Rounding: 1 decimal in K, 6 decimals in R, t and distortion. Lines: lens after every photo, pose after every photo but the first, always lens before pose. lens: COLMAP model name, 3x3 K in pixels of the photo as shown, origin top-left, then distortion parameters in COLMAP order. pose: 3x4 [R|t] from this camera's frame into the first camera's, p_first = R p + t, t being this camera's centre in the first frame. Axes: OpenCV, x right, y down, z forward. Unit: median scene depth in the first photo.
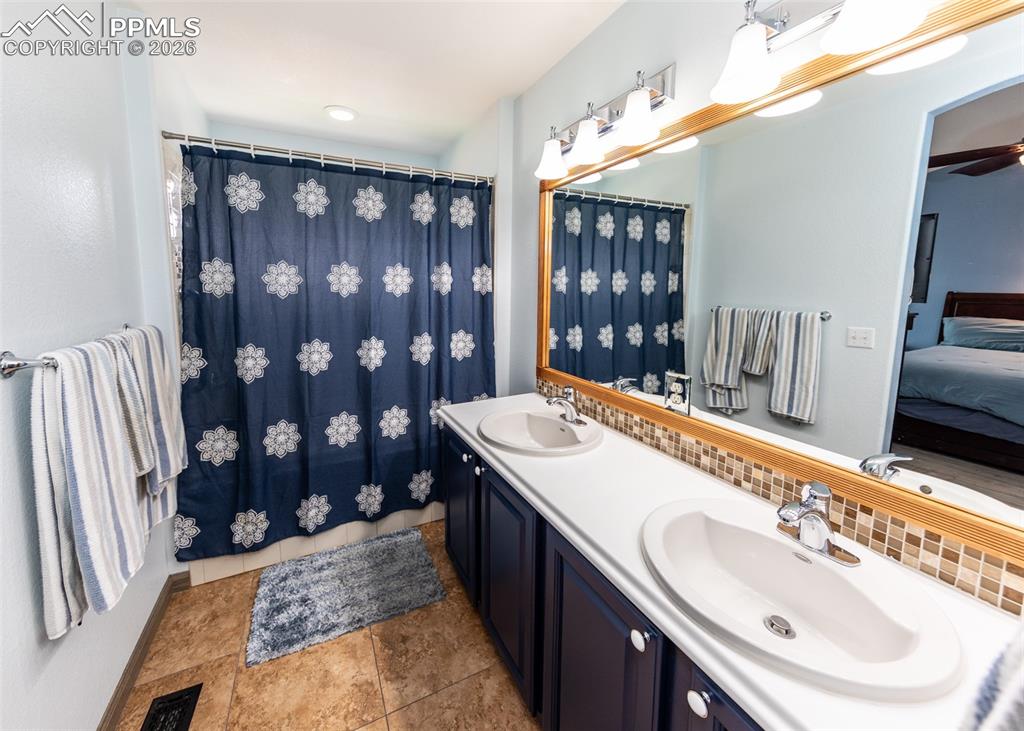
lens RADIAL K [[383.3, 0, 487.6], [0, 383.3, 325.3], [0, 0, 1]] dist [0.000708, 0.000003]
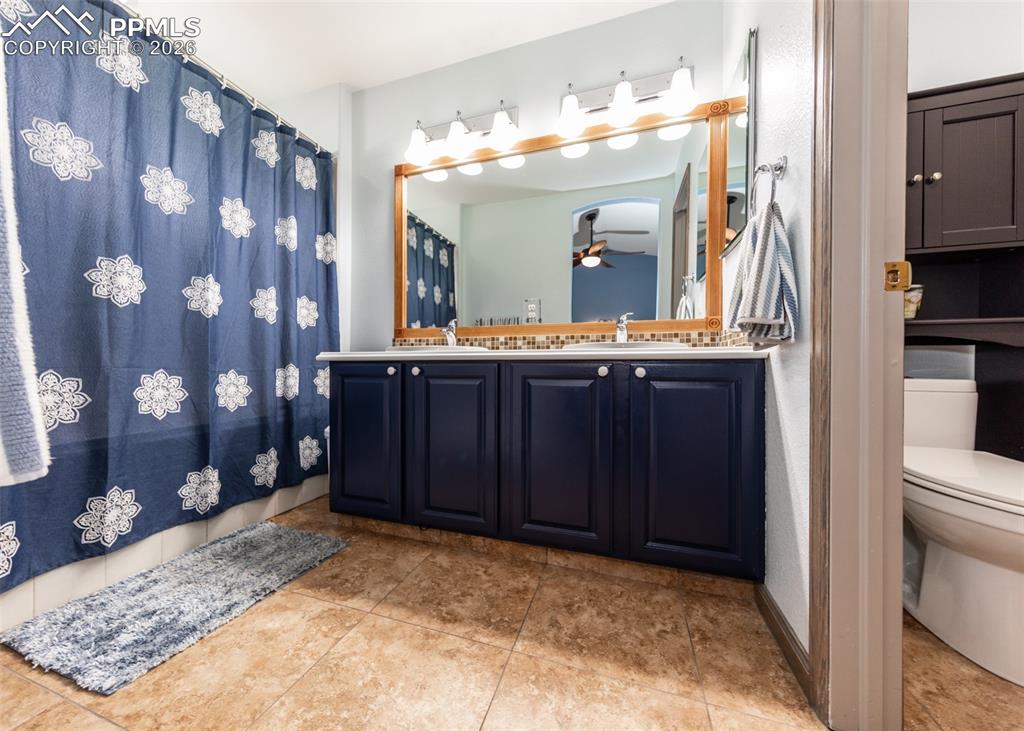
lens RADIAL K [[360.8, 0, 512.0], [0, 360.8, 365.5], [0, 0, 1]] dist [0.000020, -0.000193]
pose [[0.686437, -0.015038, 0.727034, -0.404721], [0.083761, 0.994767, -0.058508, 0.305857], [-0.722349, 0.101059, 0.684104, 0.050290]]
